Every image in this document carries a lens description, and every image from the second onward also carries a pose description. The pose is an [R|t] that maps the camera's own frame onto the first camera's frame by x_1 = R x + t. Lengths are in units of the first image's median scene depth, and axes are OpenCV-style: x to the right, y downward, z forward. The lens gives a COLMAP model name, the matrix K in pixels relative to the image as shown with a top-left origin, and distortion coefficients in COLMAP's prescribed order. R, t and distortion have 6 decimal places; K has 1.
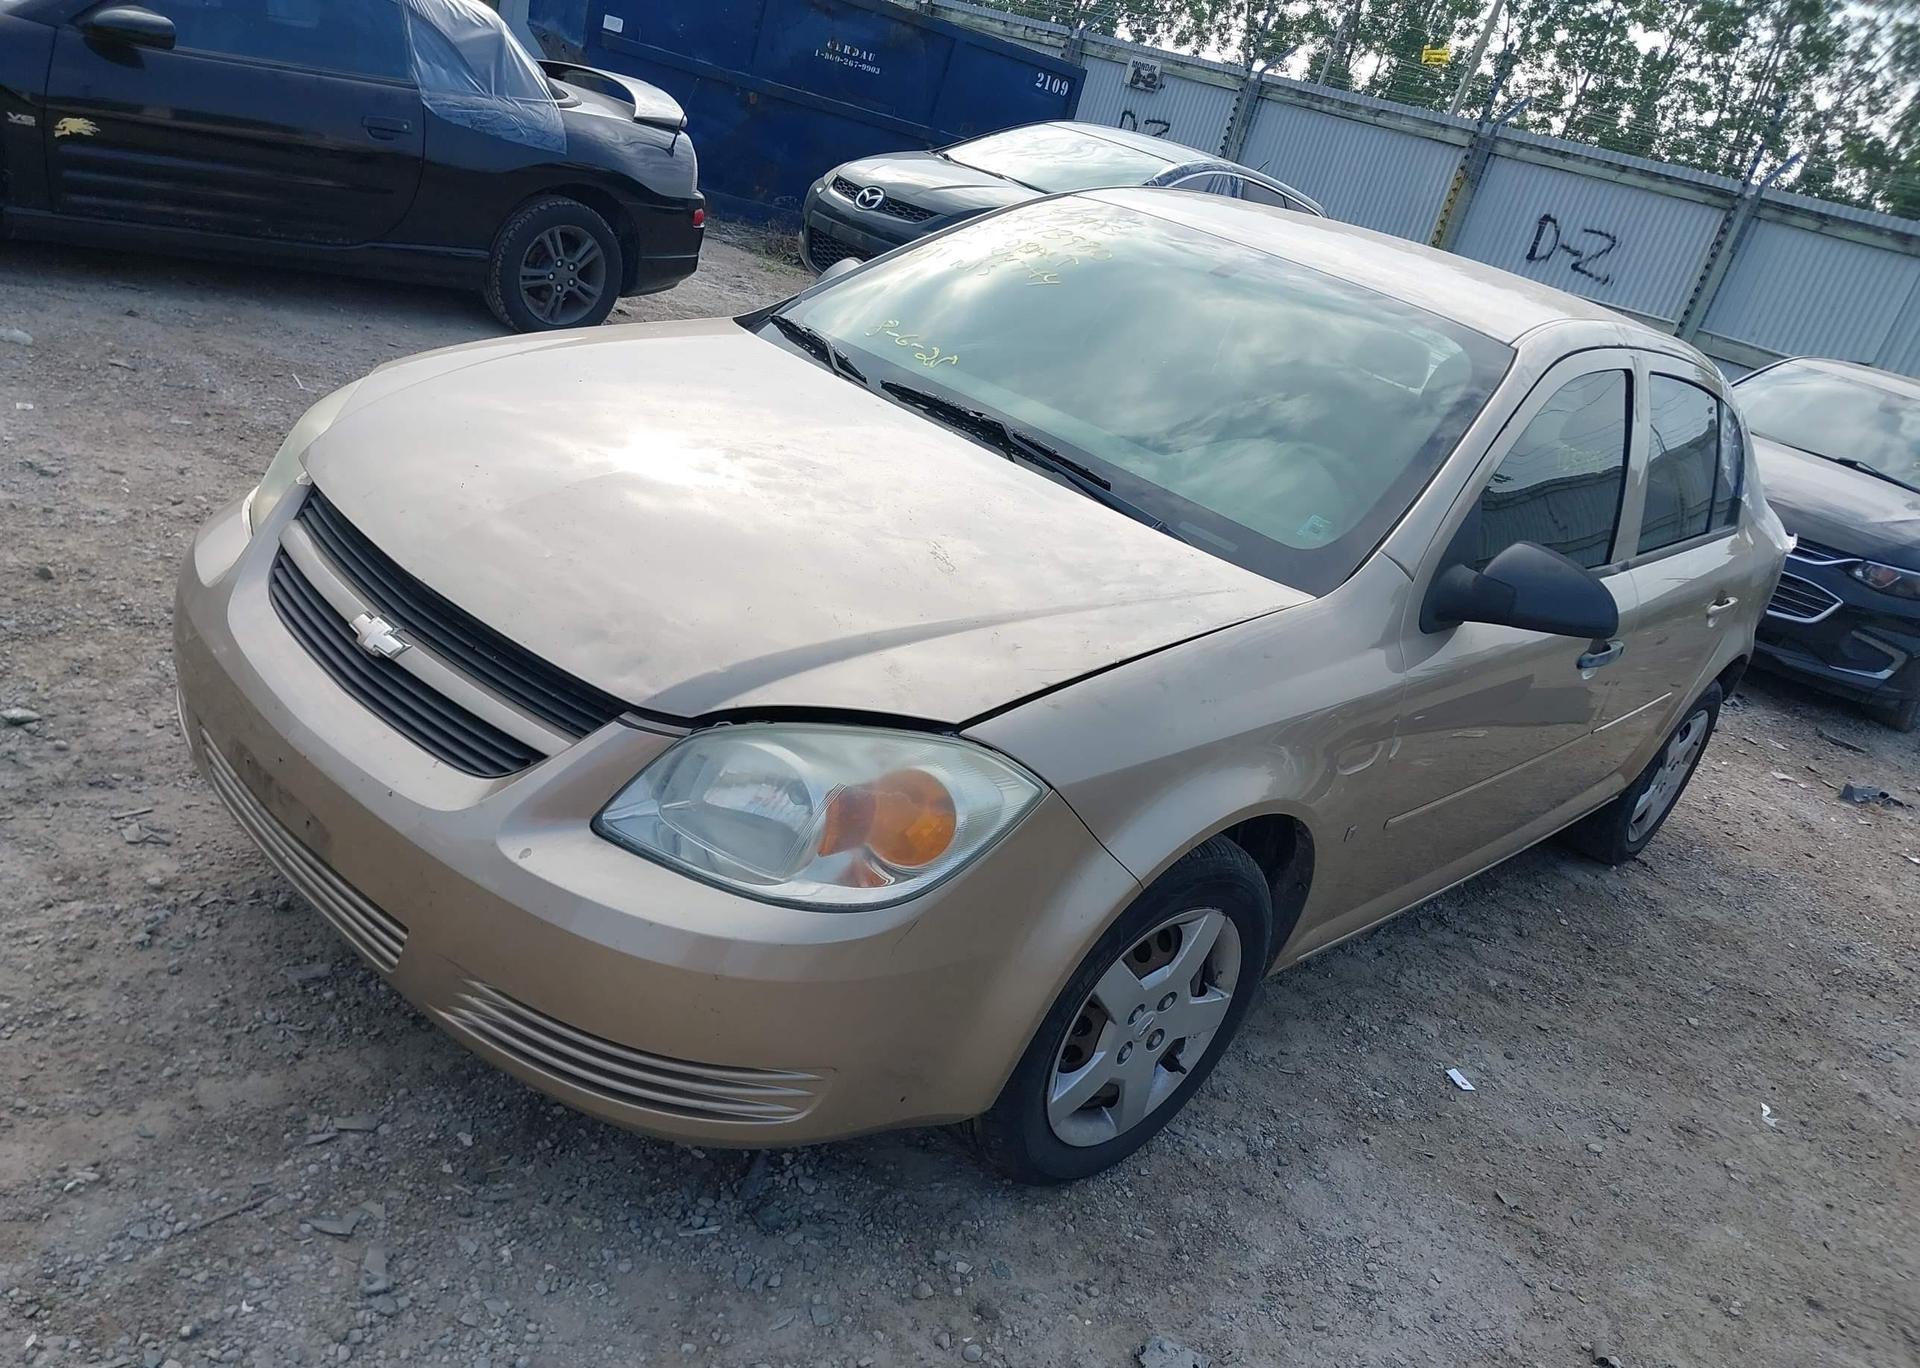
lens RADIAL K [[1496.9, 0, 956.4], [0, 1496.9, 687.3], [0, 0, 1]] dist [0.009858, -0.013843]
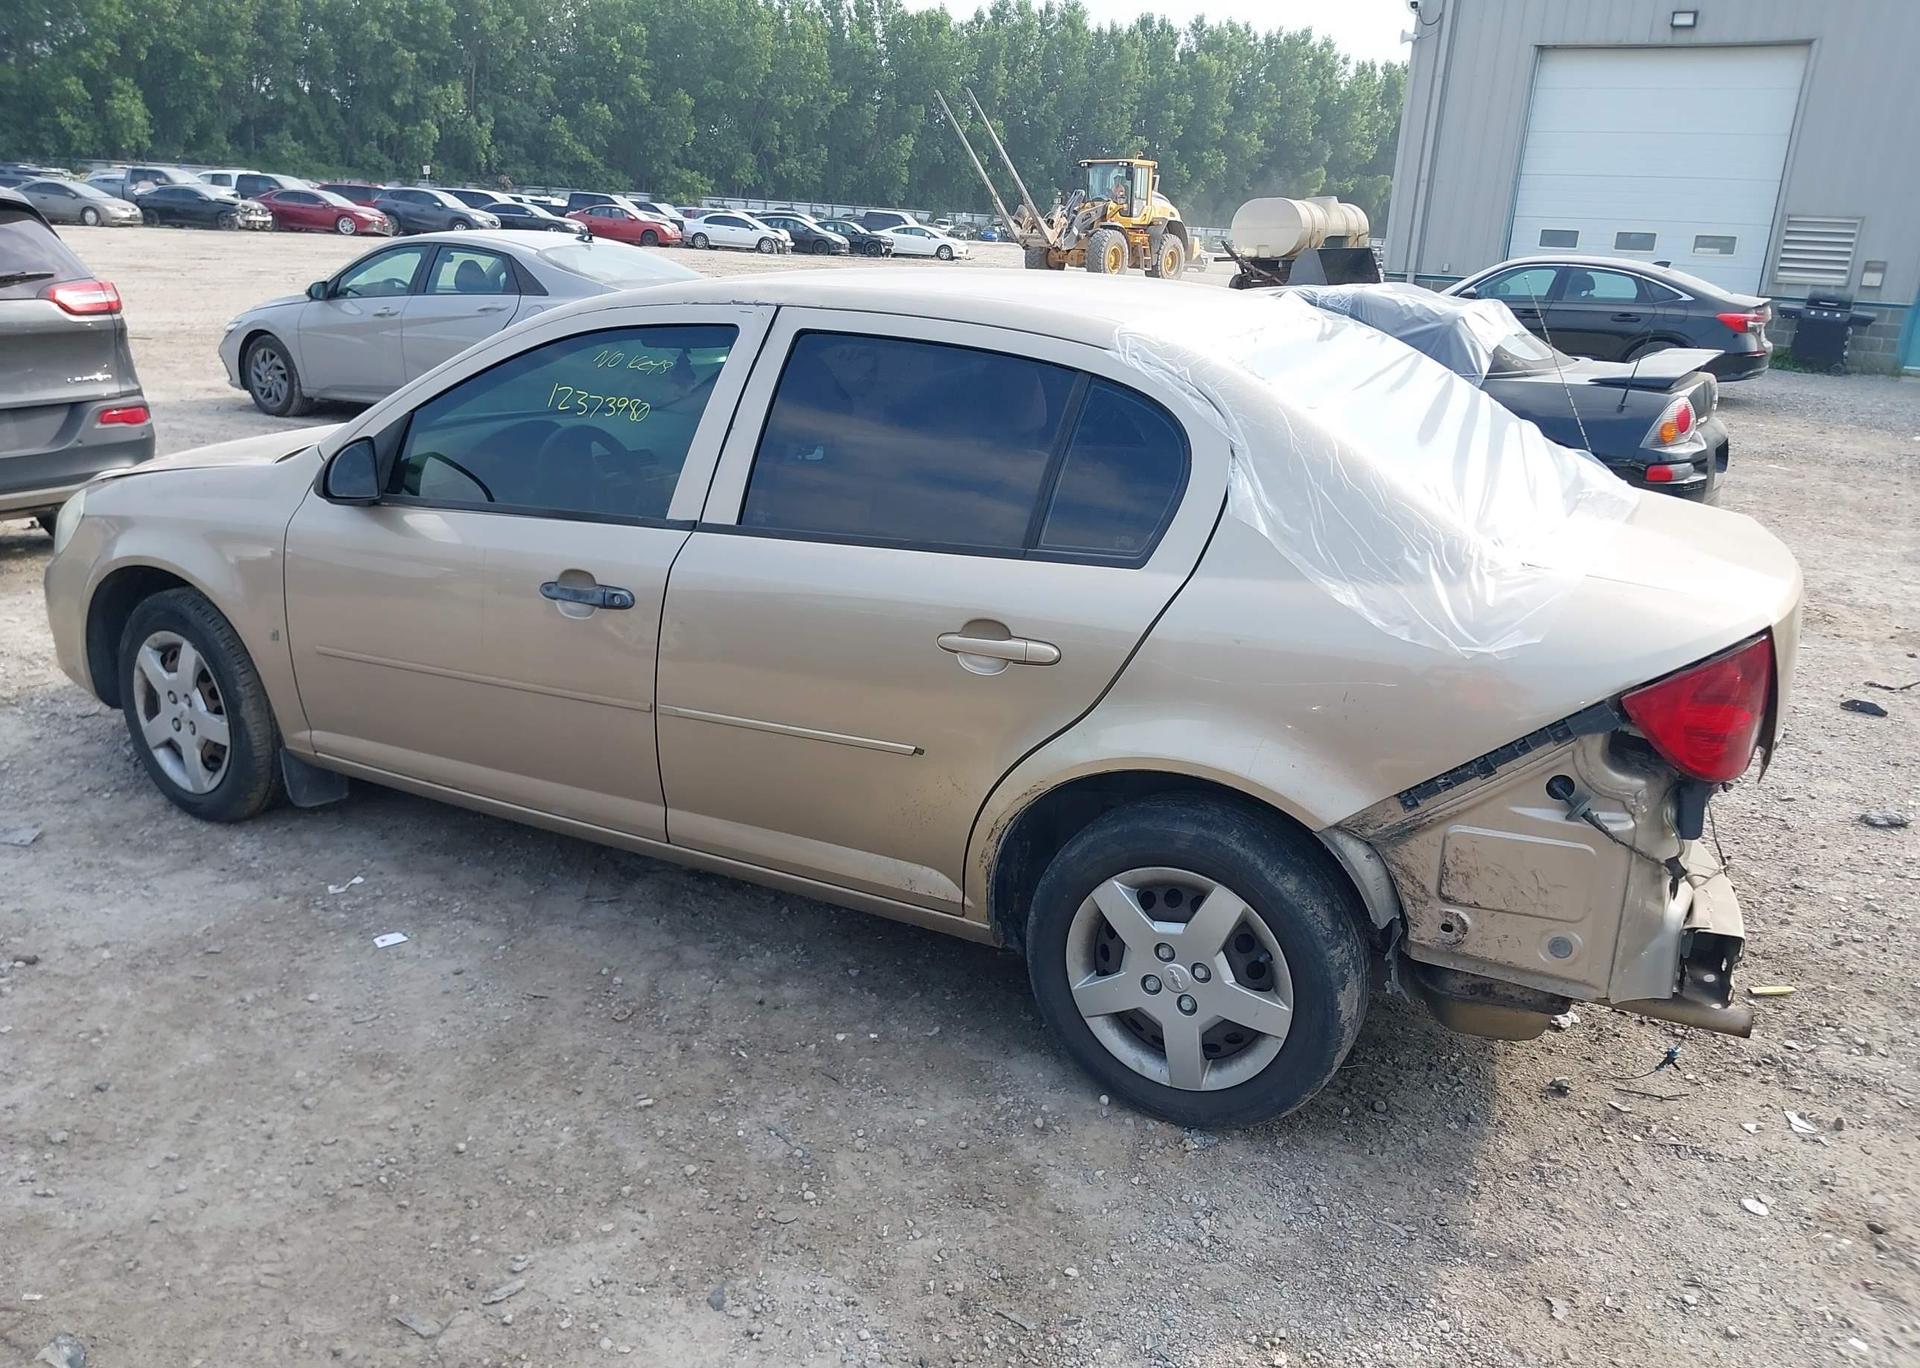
lens RADIAL K [[1489.3, 0, 958.2], [0, 1489.3, 699.4], [0, 0, 1]] dist [0.001553, -0.004937]
pose [[0.259195, 0.032420, -0.965281, 0.334860], [-0.322286, 0.945055, -0.054798, 0.003458], [0.910467, 0.325300, 0.255402, 0.233945]]
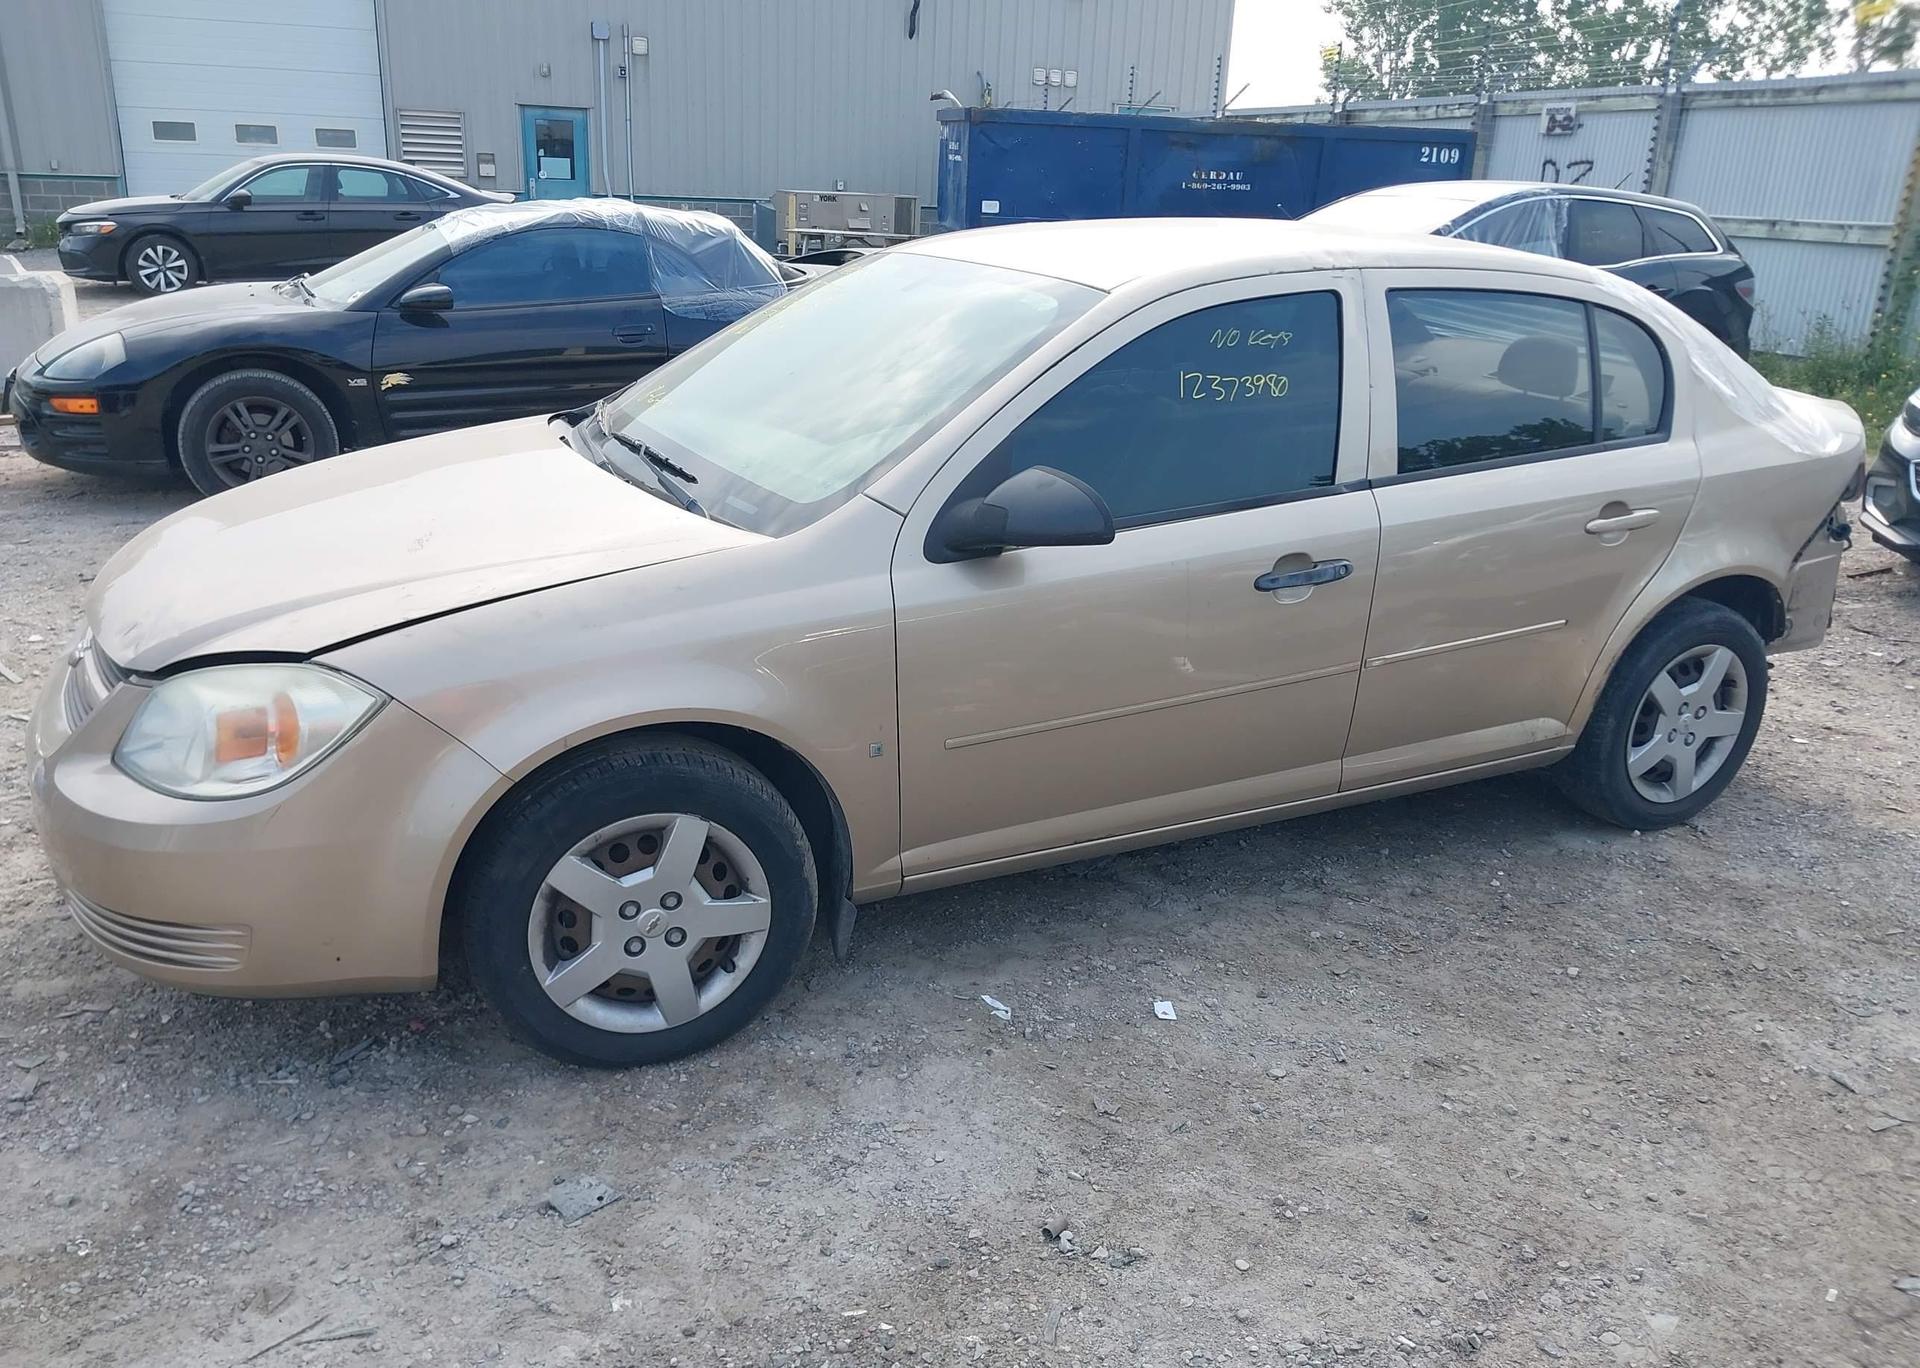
lens RADIAL K [[1487.4, 0, 960.0], [0, 1487.4, 684.0], [0, 0, 1]] dist [0.005921, 0.011033]
pose [[0.909178, -0.119109, -0.399010, 0.138522], [0.078981, 0.990150, -0.115605, 0.033032], [0.408849, 0.073591, 0.909630, 0.006738]]
